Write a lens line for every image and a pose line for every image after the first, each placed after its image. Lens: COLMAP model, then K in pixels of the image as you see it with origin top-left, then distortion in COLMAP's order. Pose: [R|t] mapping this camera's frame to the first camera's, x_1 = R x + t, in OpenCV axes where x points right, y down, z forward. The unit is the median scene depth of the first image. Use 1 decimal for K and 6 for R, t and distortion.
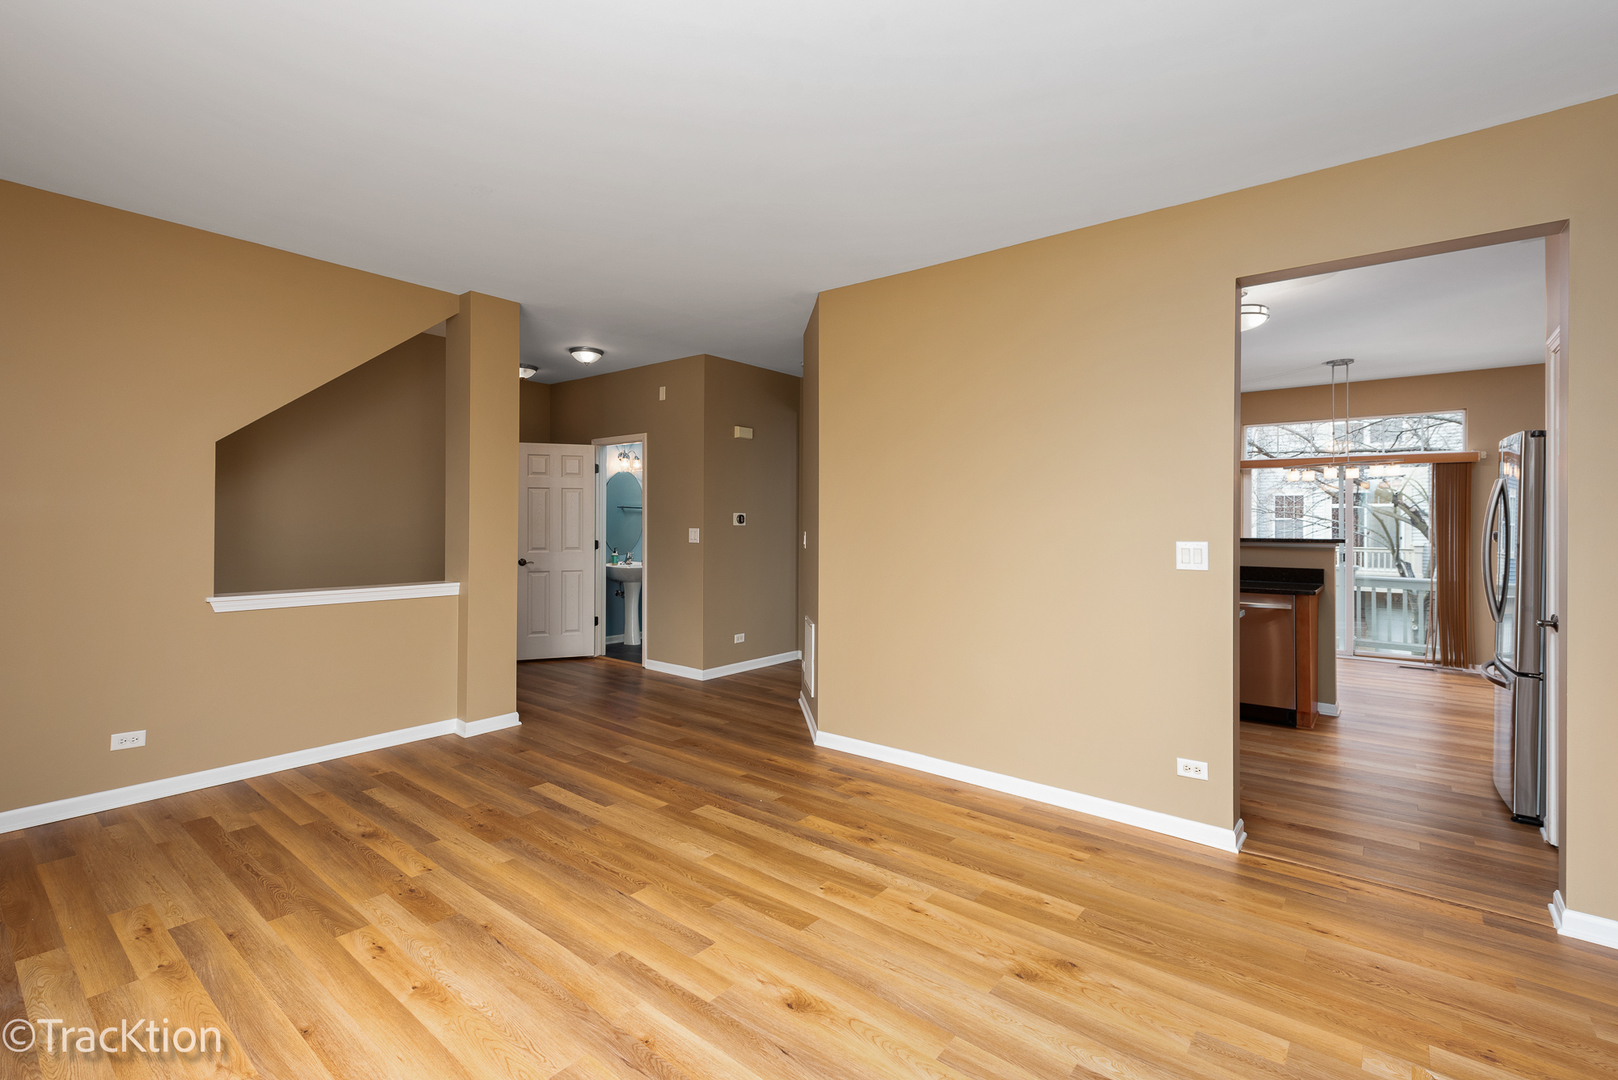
lens RADIAL K [[729.4, 0, 805.5], [0, 729.4, 516.4], [0, 0, 1]] dist [0.003194, -0.000025]
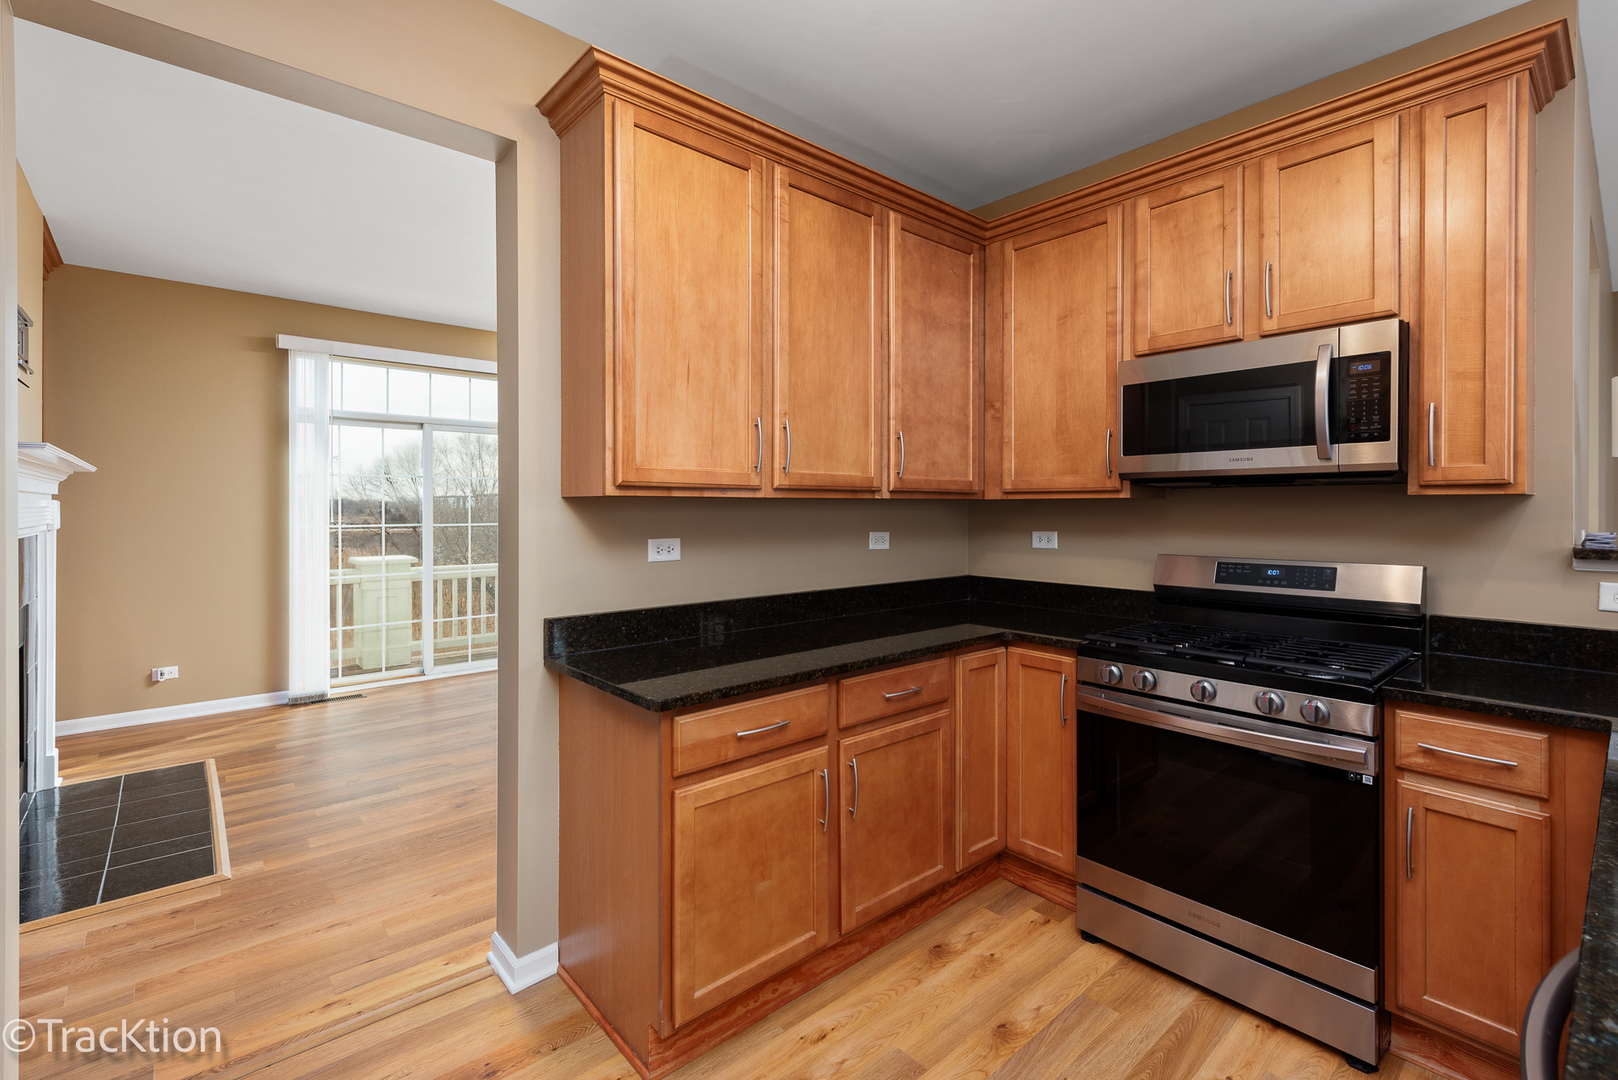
lens RADIAL K [[708.0, 0, 817.0], [0, 708.0, 513.4], [0, 0, 1]] dist [0.000989, 0.000057]
pose [[-0.148142, -0.000234, -0.988966, 1.322665], [0.002676, 0.999996, -0.000637, 0.019113], [0.988963, -0.002741, -0.148141, 1.523007]]
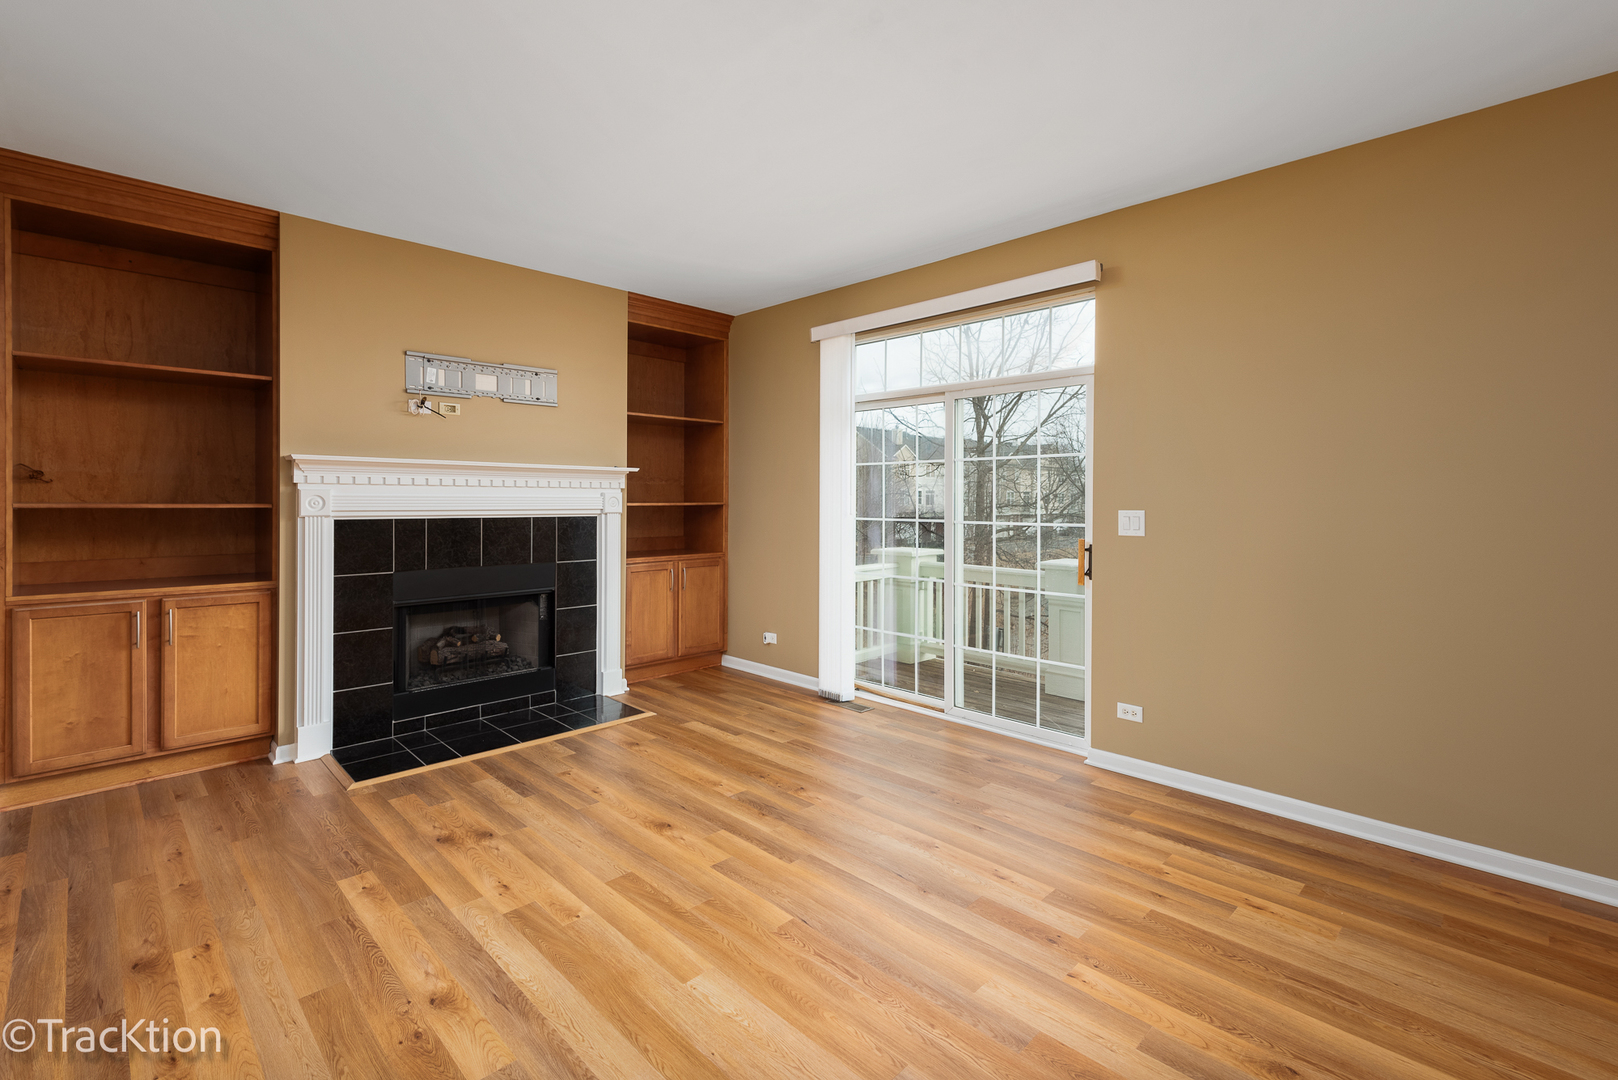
lens RADIAL K [[721.9, 0, 816.3], [0, 721.9, 497.6], [0, 0, 1]] dist [0.011805, -0.001249]
pose [[-0.995799, -0.012663, 0.090688, -0.316776], [-0.013242, 0.999896, -0.005780, 0.009318], [-0.090605, -0.006956, -0.995863, 1.746010]]
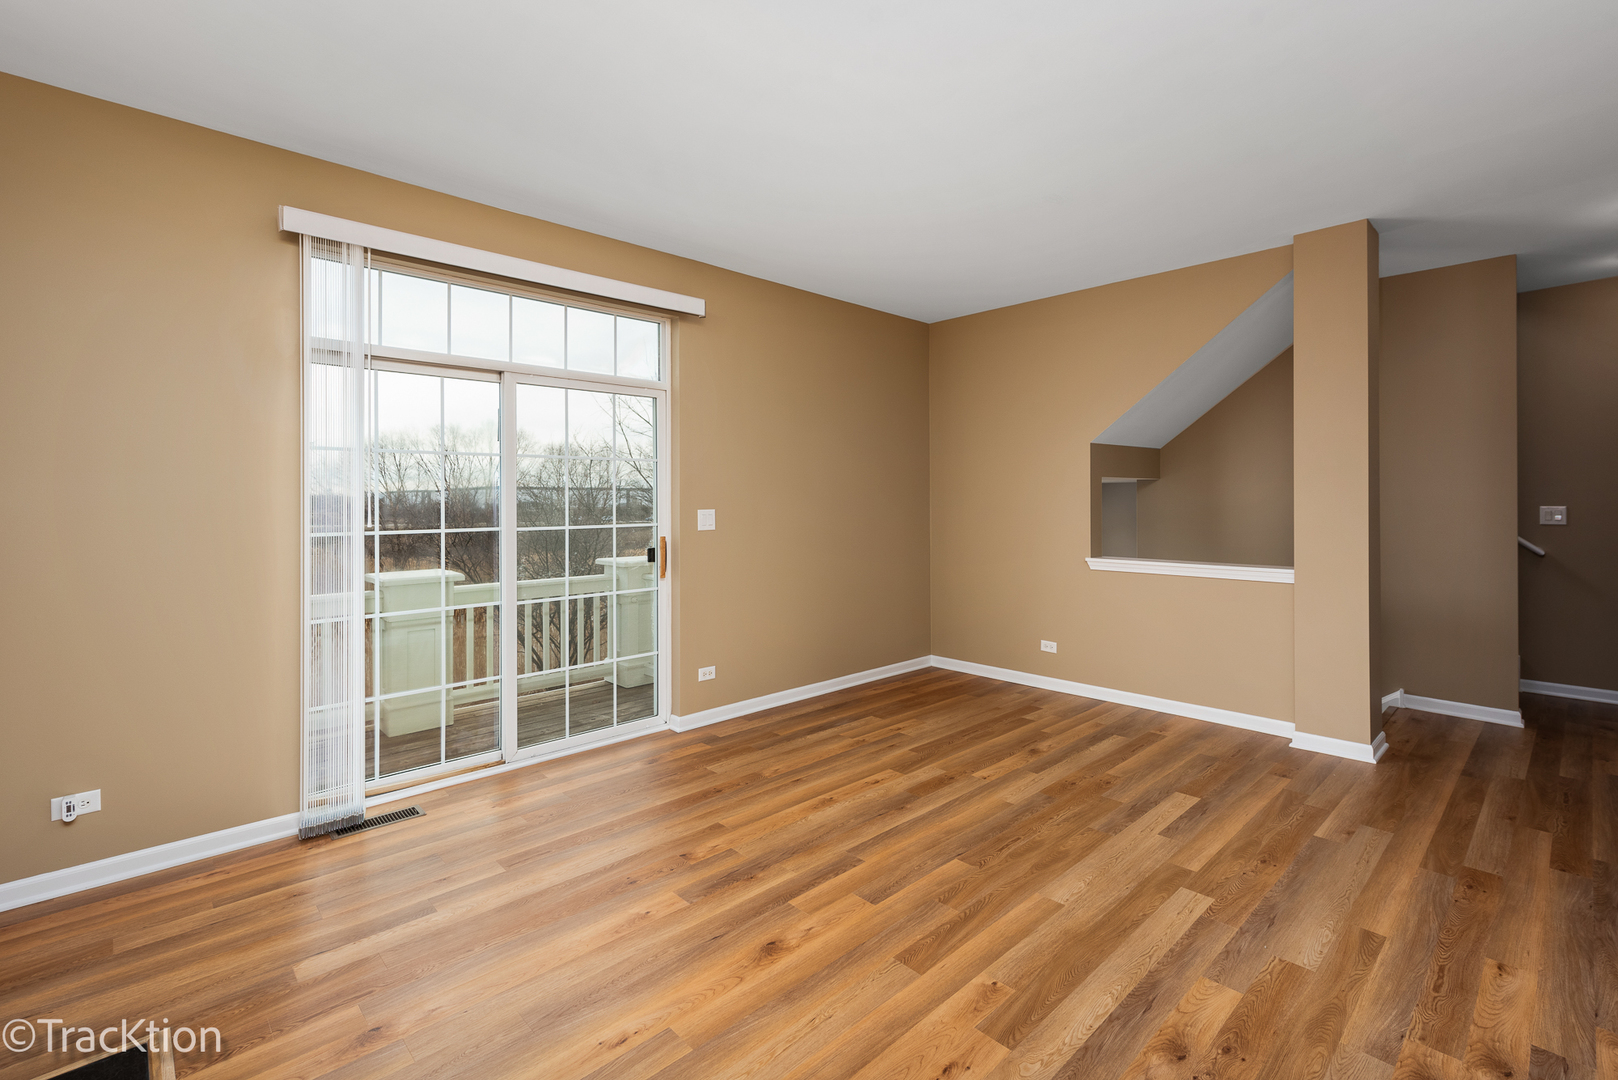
lens RADIAL K [[721.9, 0, 816.3], [0, 721.9, 497.6], [0, 0, 1]] dist [0.011805, -0.001249]
pose [[-0.124046, -0.009367, -0.992232, 0.756251], [0.010149, 0.999891, -0.010708, 0.010981], [0.992225, -0.011398, -0.123937, 0.867913]]
